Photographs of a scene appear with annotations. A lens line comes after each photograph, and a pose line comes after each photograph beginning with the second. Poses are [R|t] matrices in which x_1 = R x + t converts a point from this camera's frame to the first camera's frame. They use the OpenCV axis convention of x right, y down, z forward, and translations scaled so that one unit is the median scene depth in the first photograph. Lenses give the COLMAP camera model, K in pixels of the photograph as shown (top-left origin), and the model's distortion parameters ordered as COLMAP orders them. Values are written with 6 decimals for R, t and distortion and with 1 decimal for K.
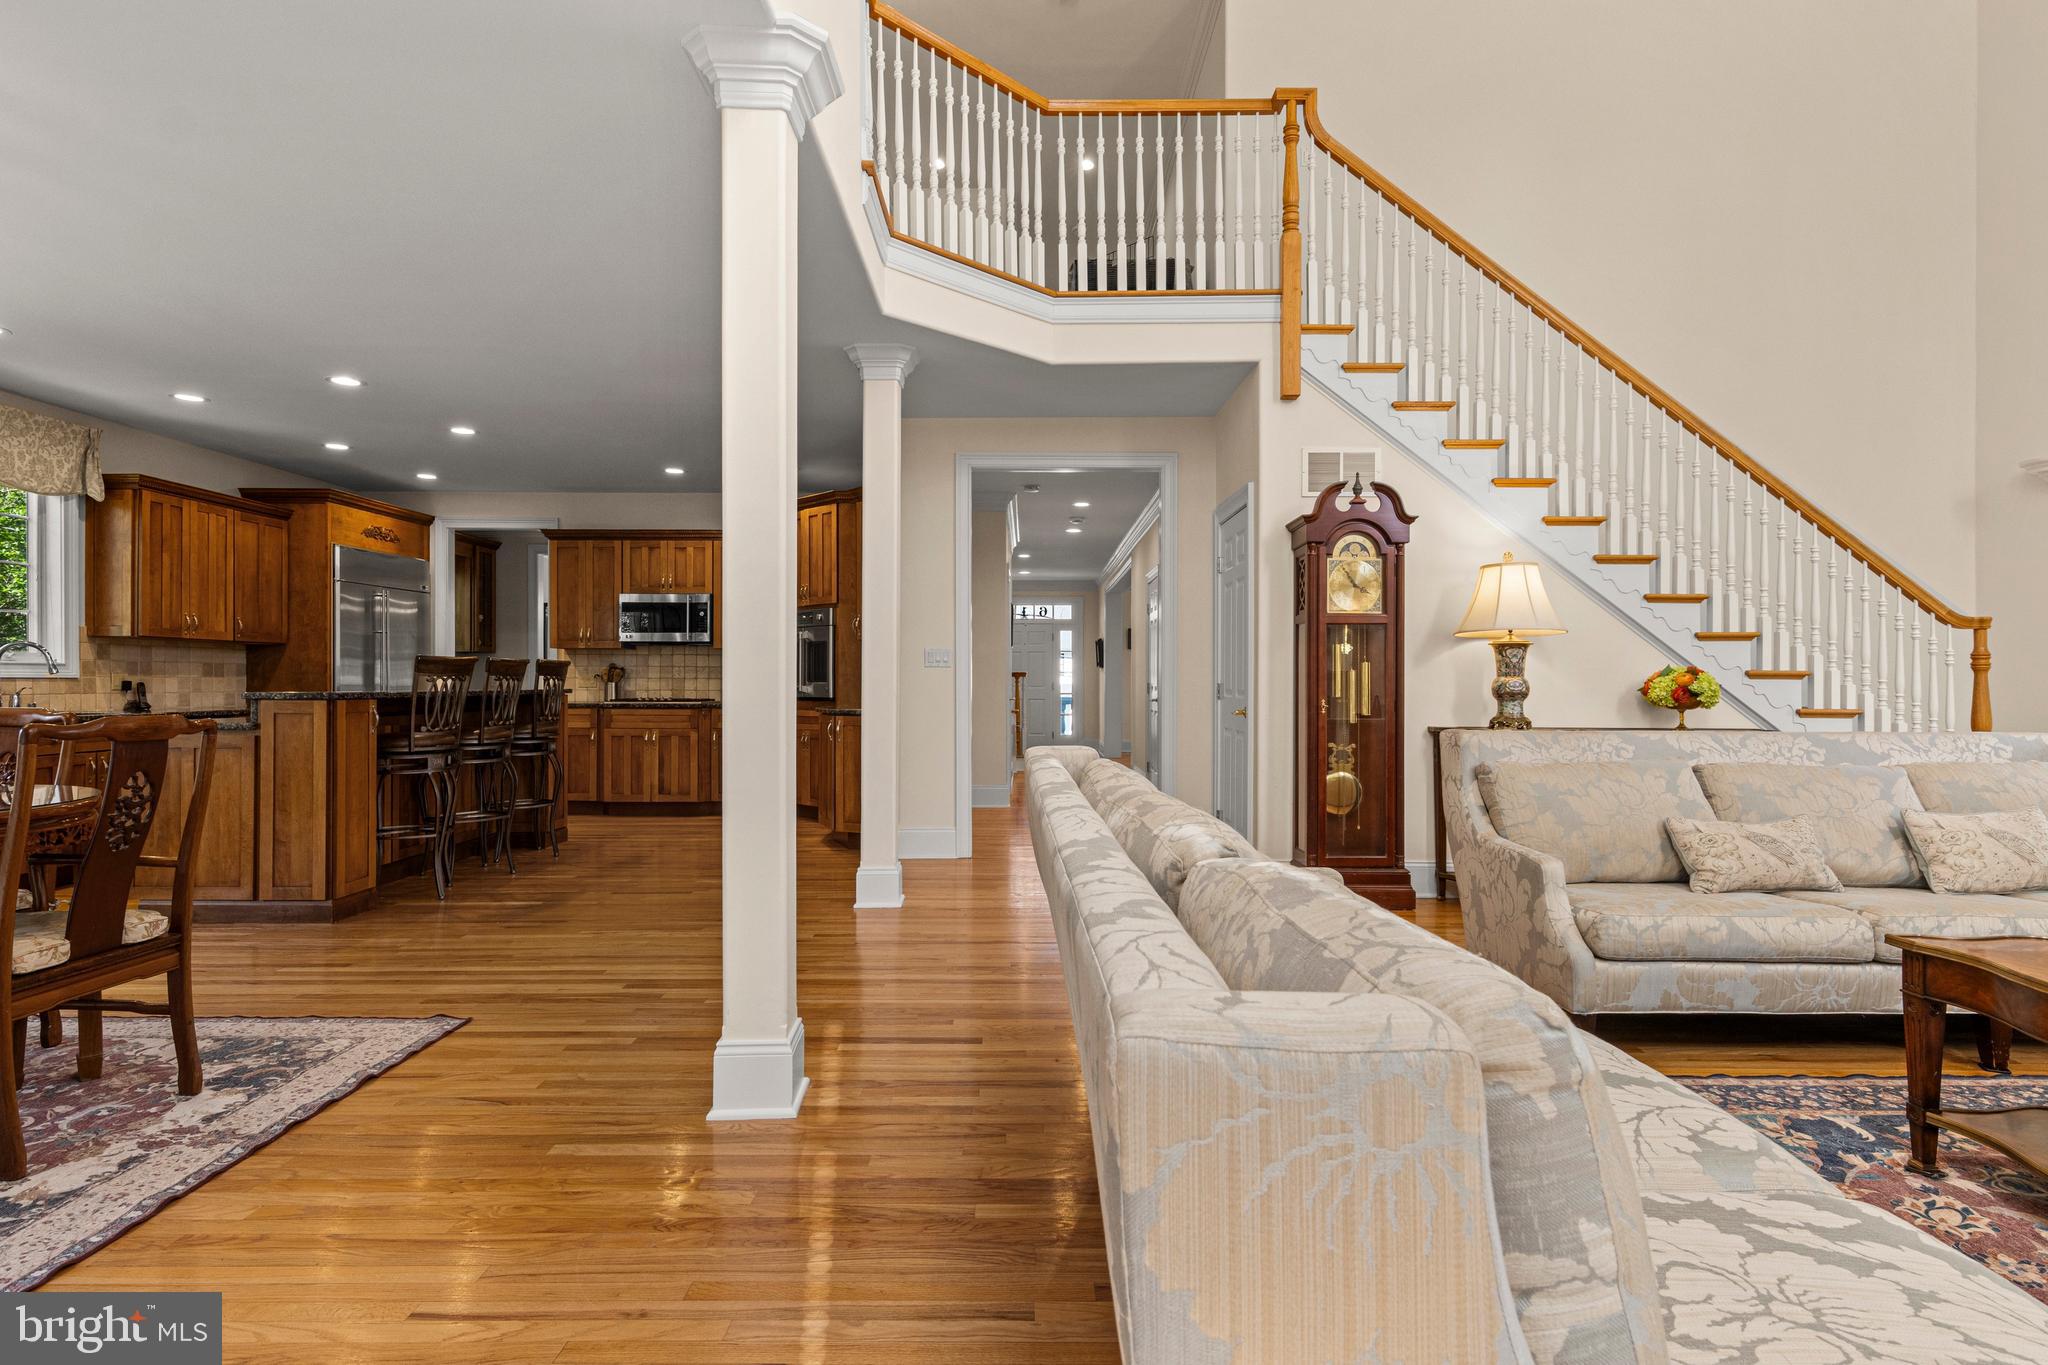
lens RADIAL K [[1047.4, 0, 1028.0], [0, 1047.4, 679.4], [0, 0, 1]] dist [0.014544, -0.006725]
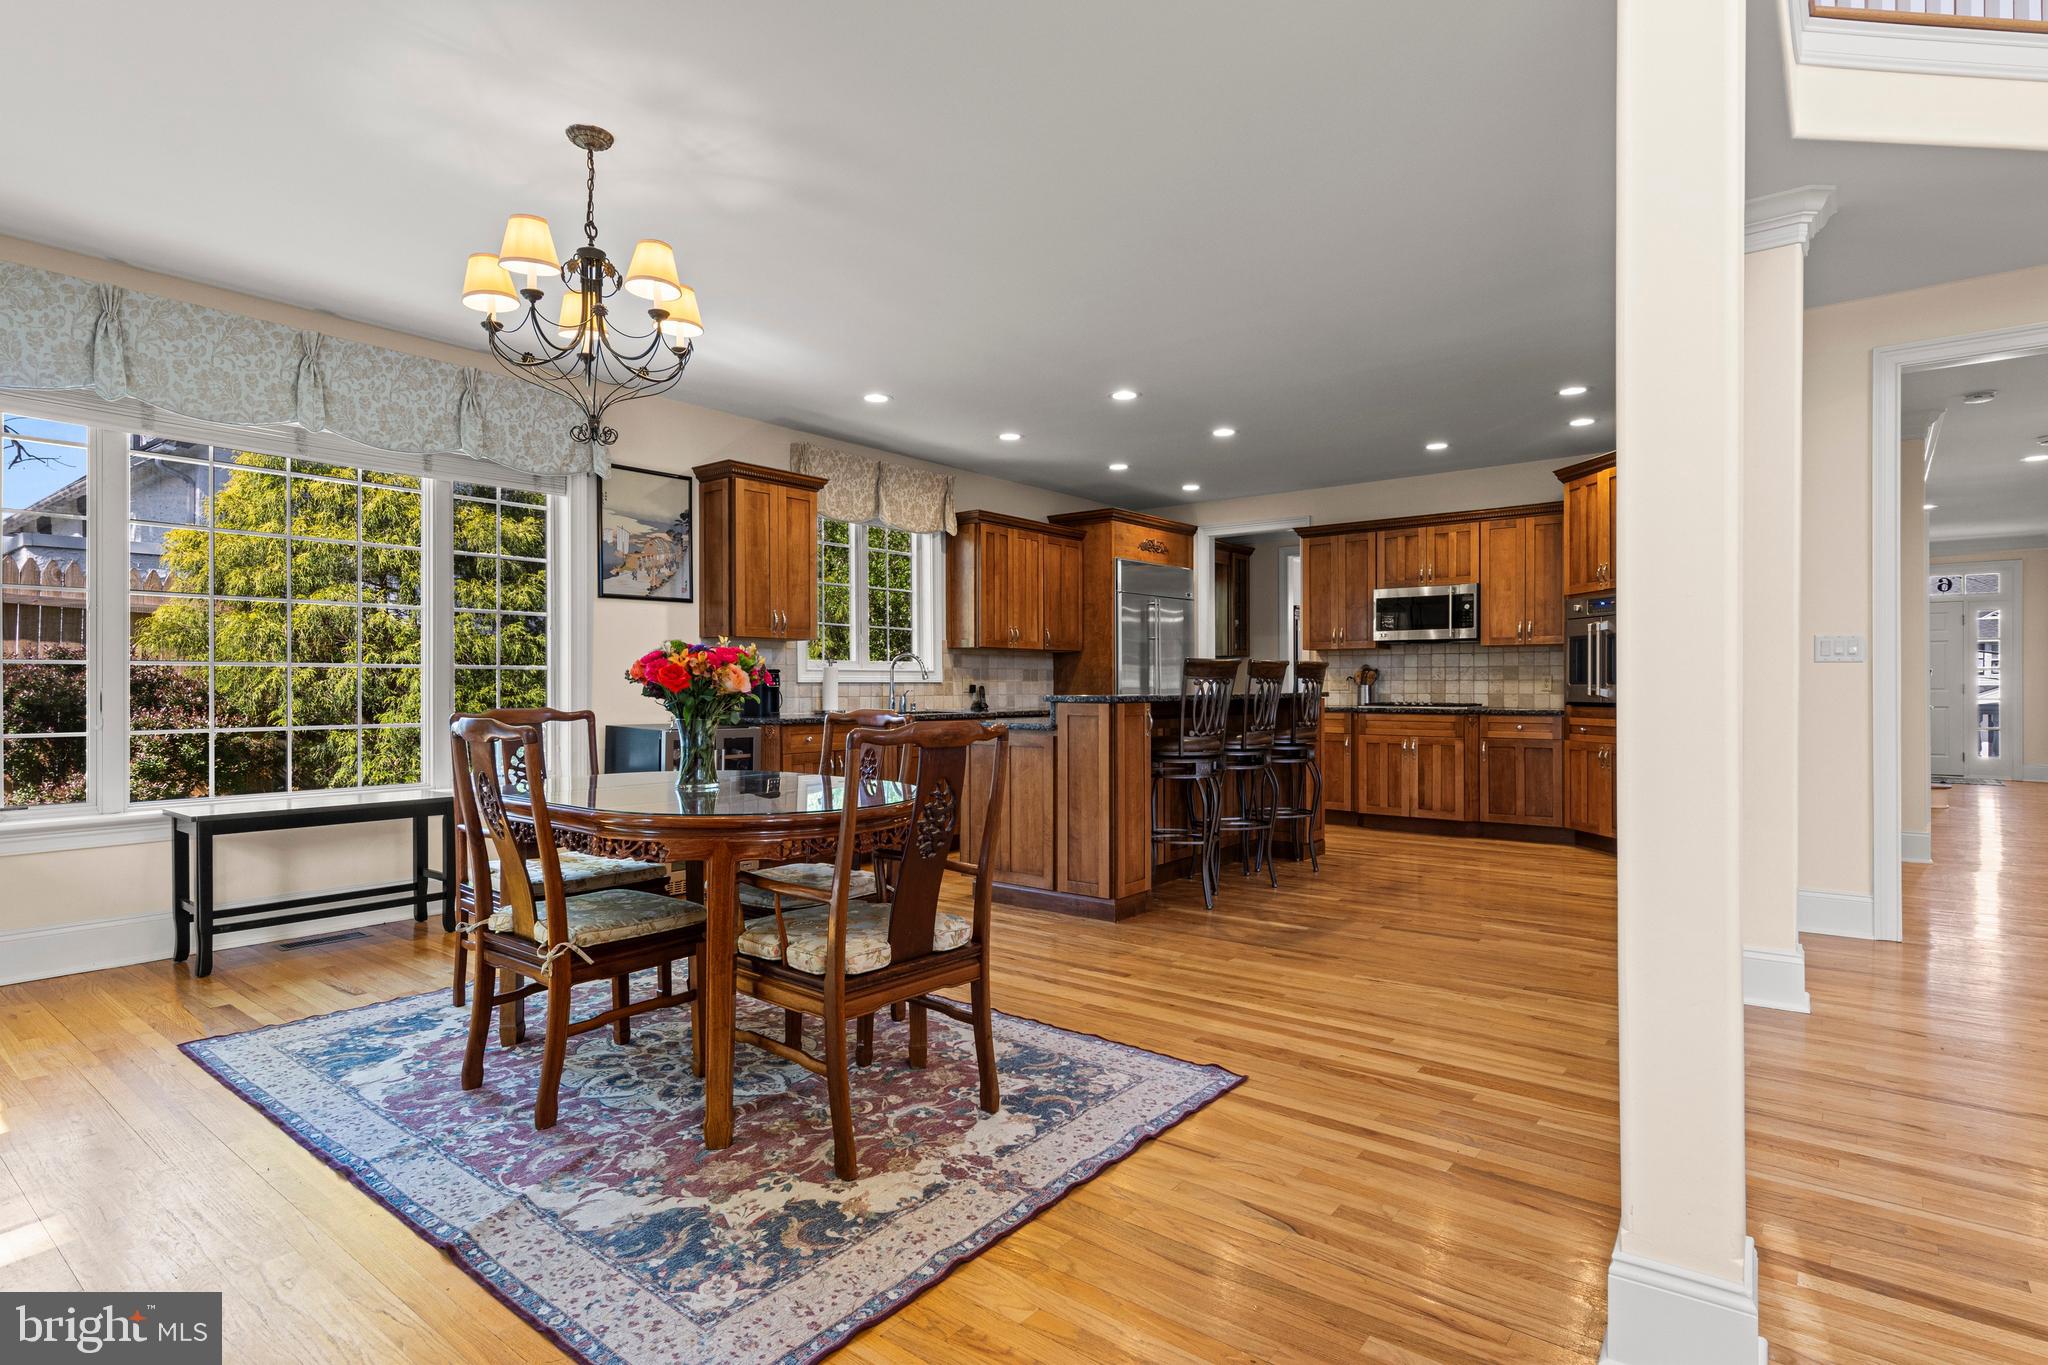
lens RADIAL K [[1047.4, 0, 1023.5], [0, 1047.4, 681.6], [0, 0, 1]] dist [0.014544, -0.006725]
pose [[0.780661, -0.004641, -0.624937, -0.070702], [0.004326, 0.999989, -0.002024, 0.000360], [0.624939, -0.001123, 0.780673, 0.114214]]
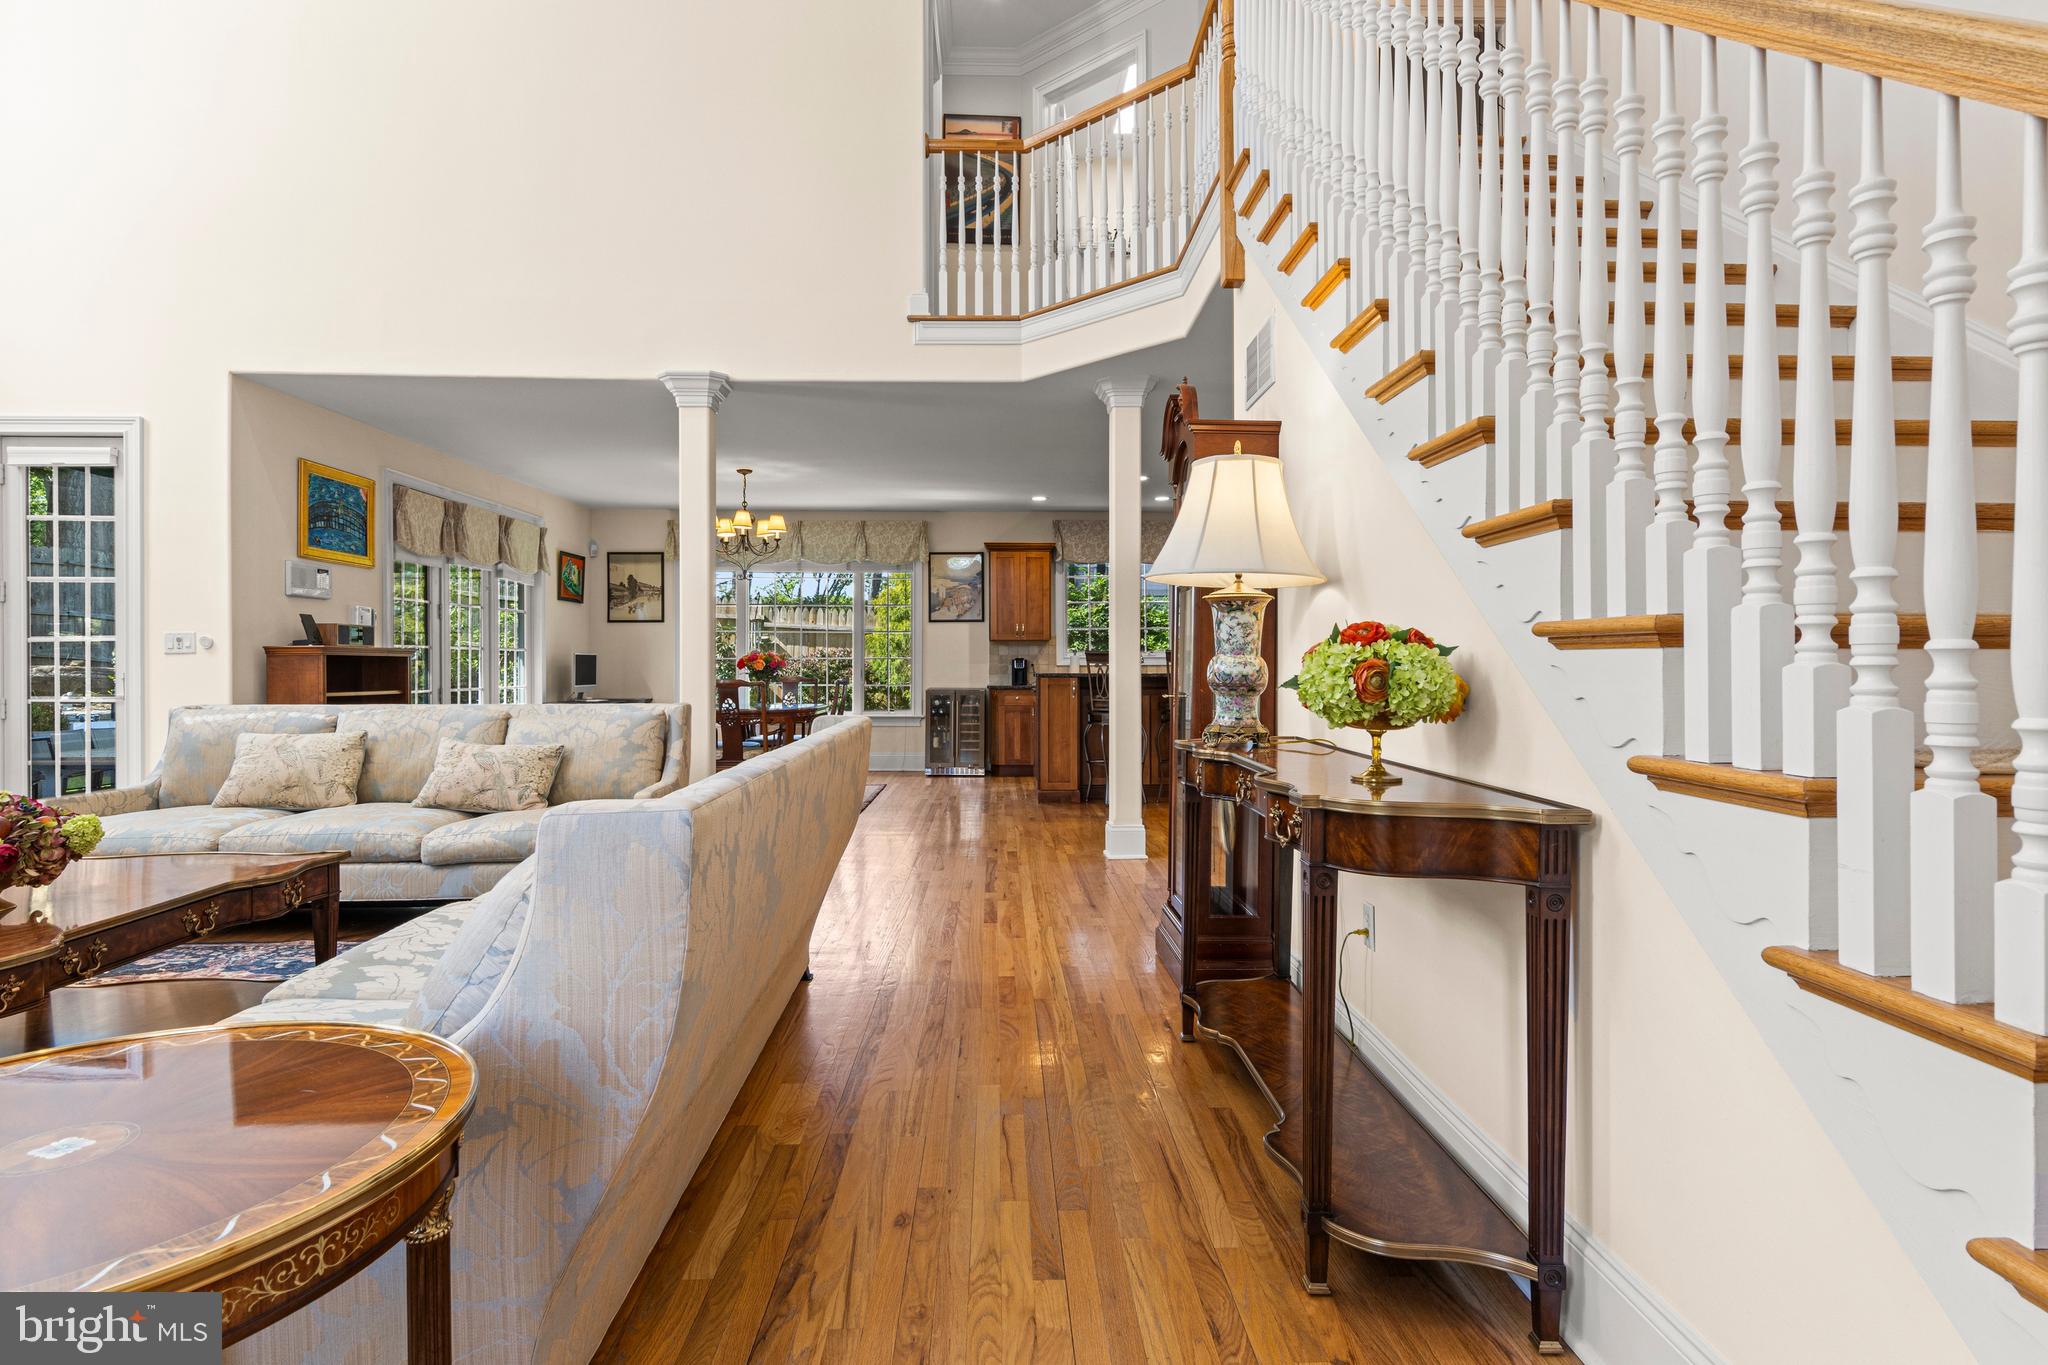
lens RADIAL K [[1047.4, 0, 1020.0], [0, 1047.4, 671.9], [0, 0, 1]] dist [0.014544, -0.006725]
pose [[0.021978, 0.002730, -0.999755, 0.811779], [0.004713, 0.999985, 0.002835, 0.003786], [0.999747, -0.004774, 0.021964, 0.682253]]
